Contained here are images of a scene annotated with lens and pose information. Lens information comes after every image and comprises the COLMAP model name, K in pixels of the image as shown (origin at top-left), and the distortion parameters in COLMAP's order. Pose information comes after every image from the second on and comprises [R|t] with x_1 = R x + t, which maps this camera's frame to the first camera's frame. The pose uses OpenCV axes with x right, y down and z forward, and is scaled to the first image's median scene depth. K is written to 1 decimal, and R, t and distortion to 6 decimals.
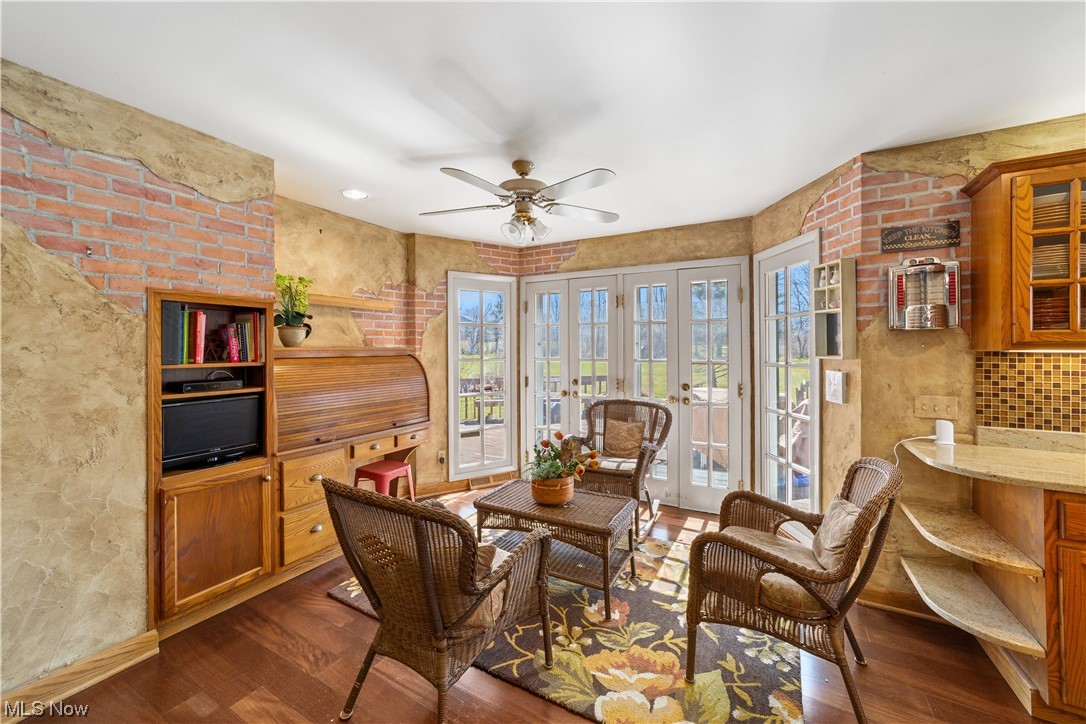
lens RADIAL K [[420.9, 0, 544.3], [0, 420.9, 345.4], [0, 0, 1]] dist [-0.009444, 0.004929]
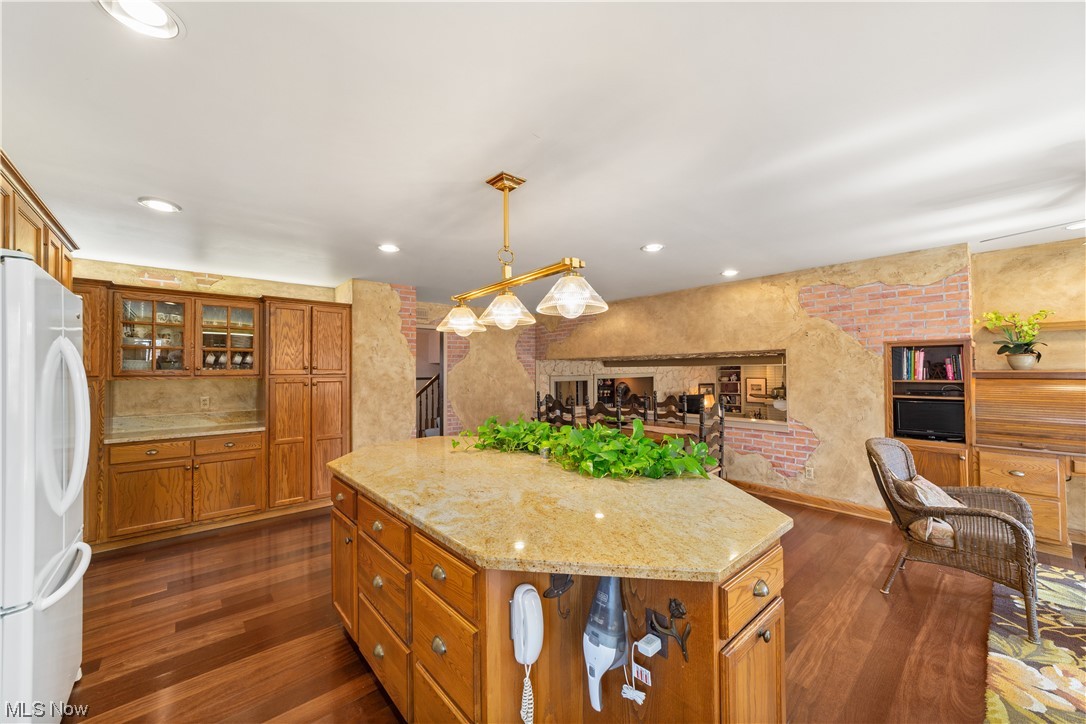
lens RADIAL K [[420.9, 0, 535.7], [0, 420.9, 368.2], [0, 0, 1]] dist [-0.009444, 0.004929]
pose [[-0.339471, -0.000983, -0.940616, 1.310138], [0.013973, 0.999884, -0.006088, -0.016962], [0.940513, -0.015210, -0.339418, 0.077874]]
